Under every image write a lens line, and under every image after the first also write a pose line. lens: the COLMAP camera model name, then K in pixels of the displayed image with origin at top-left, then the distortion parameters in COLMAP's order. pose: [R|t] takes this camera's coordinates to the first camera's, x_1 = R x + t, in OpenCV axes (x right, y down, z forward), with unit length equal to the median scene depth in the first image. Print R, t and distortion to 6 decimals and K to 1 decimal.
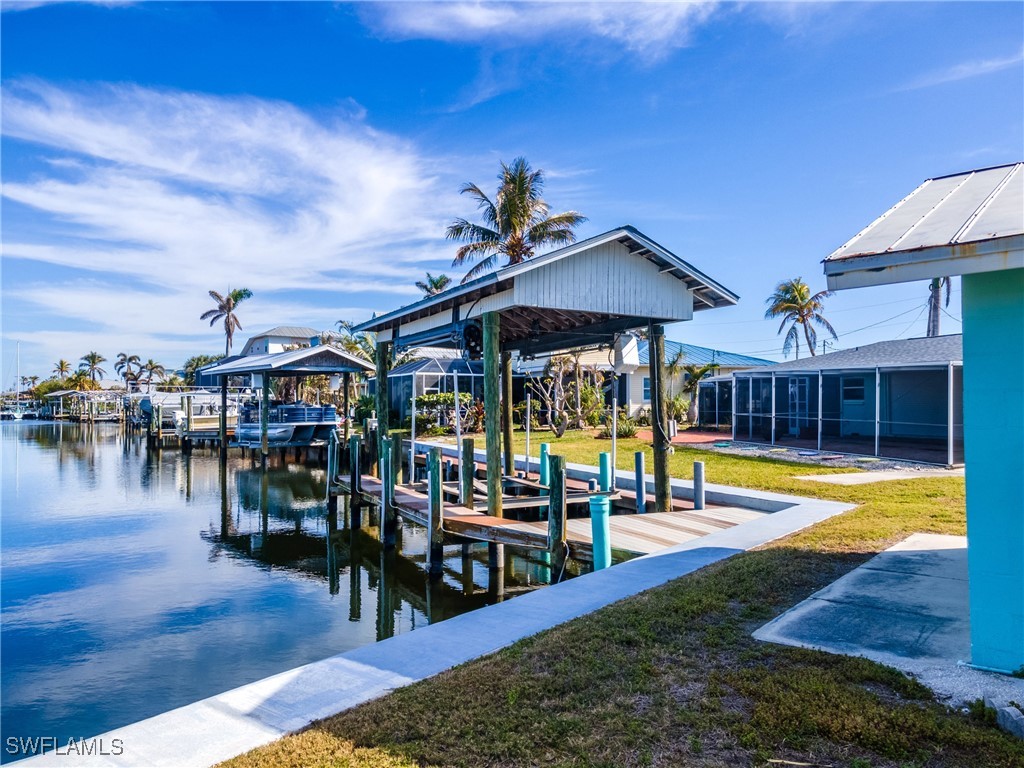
lens RADIAL K [[728.4, 0, 512.0], [0, 728.4, 384.0], [0, 0, 1]] dist [0.000046, 0.005965]
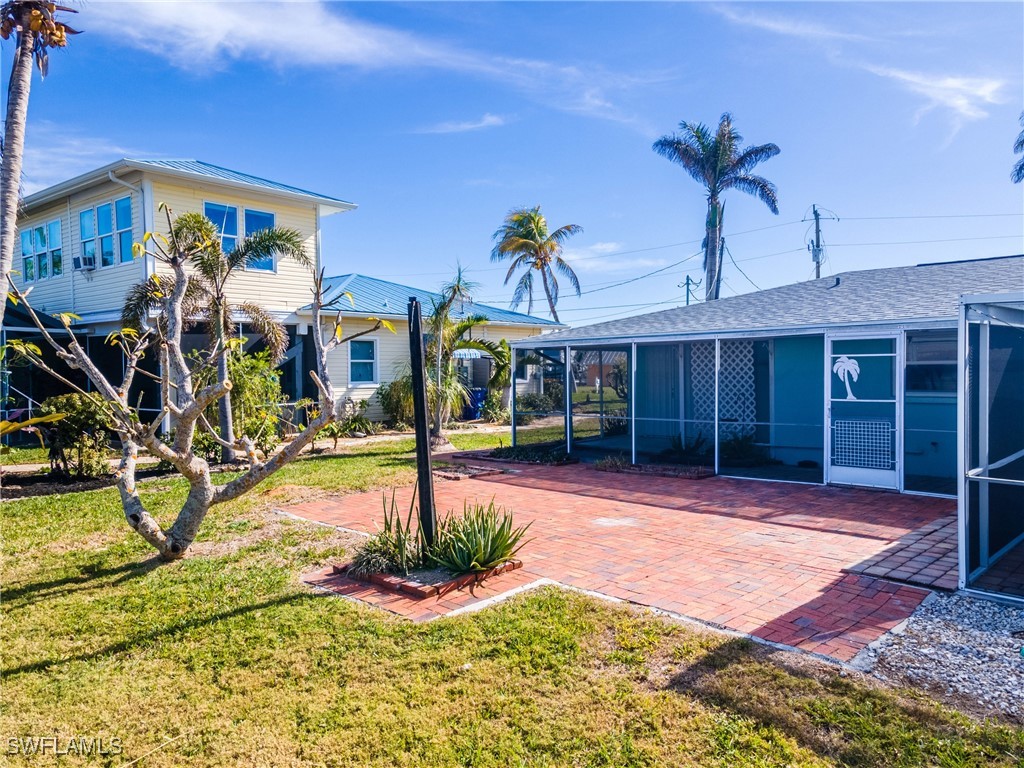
lens RADIAL K [[728.4, 0, 512.0], [0, 728.4, 384.0], [0, 0, 1]] dist [0.000046, 0.005965]
pose [[0.875927, -0.014722, 0.482220, 0.034120], [-0.006139, 0.999113, 0.041654, 0.000943], [-0.482405, -0.039447, 0.875060, 0.540140]]
